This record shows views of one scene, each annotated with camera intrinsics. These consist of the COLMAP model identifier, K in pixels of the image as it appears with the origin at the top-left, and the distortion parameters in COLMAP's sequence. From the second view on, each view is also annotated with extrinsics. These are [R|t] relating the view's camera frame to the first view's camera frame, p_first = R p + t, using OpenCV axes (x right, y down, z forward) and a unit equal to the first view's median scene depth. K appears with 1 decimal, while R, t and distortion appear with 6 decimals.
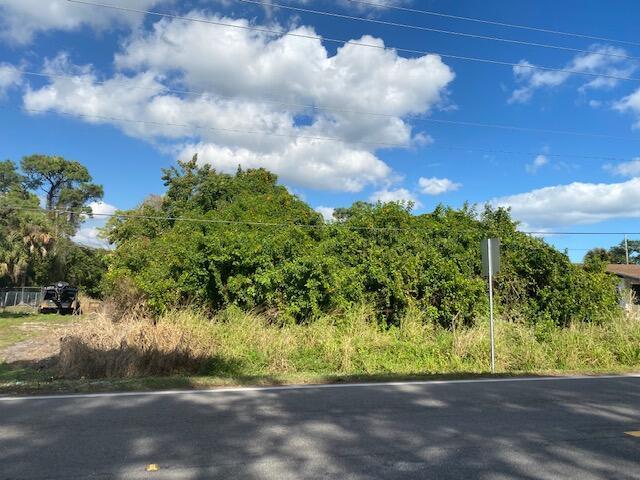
lens RADIAL K [[491.4, 0, 320.0], [0, 491.4, 240.0], [0, 0, 1]] dist [-0.000044, -0.000387]
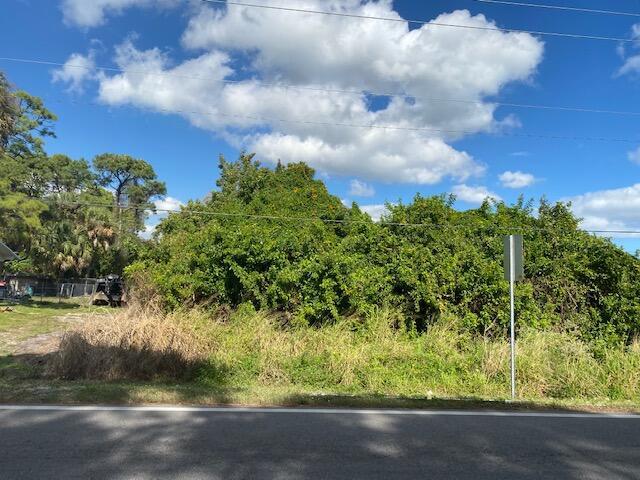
lens RADIAL K [[487.8, 0, 320.2], [0, 487.8, 231.1], [0, 0, 1]] dist [-0.001638, -0.000106]
pose [[0.988892, 0.011207, -0.148216, 0.085650], [-0.013463, 0.999808, -0.014231, 0.003515], [0.148028, 0.016069, 0.988853, 0.085823]]
